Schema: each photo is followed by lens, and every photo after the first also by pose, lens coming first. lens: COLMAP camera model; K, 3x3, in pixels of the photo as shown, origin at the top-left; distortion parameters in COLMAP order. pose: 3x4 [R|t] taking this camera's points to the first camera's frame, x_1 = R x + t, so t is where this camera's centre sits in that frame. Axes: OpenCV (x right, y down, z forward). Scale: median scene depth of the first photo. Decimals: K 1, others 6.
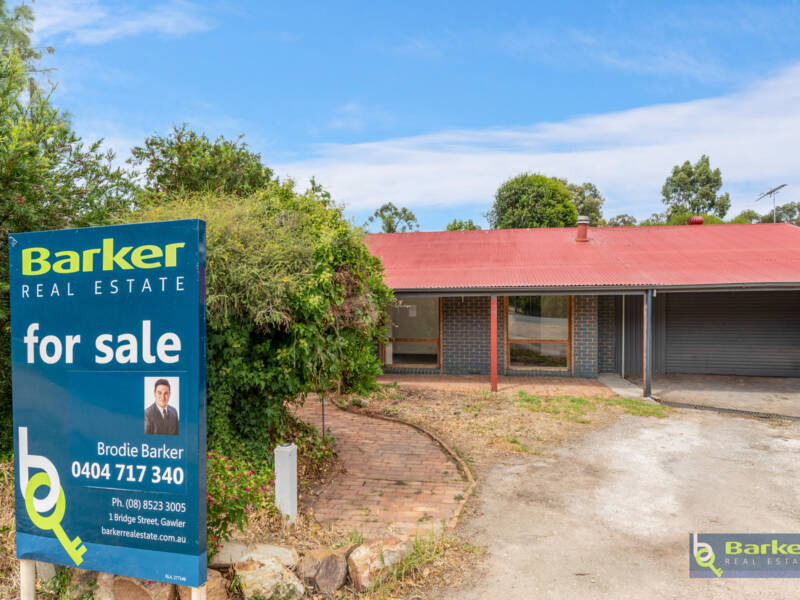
lens RADIAL K [[438.0, 0, 400.0], [0, 438.0, 300.0], [0, 0, 1]] dist [0.002089, 0.000151]
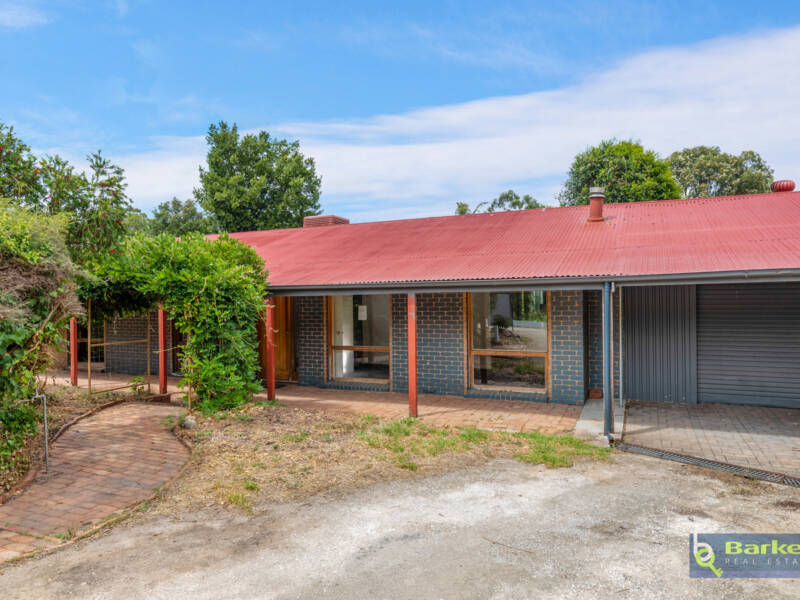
lens RADIAL K [[496.1, 0, 400.0], [0, 496.1, 300.0], [0, 0, 1]] dist [-0.003428, -0.001871]
pose [[0.974809, -0.003263, -0.223019, 0.335145], [0.002151, 0.999984, -0.005226, 0.005705], [0.223033, 0.004615, 0.974800, 0.116581]]
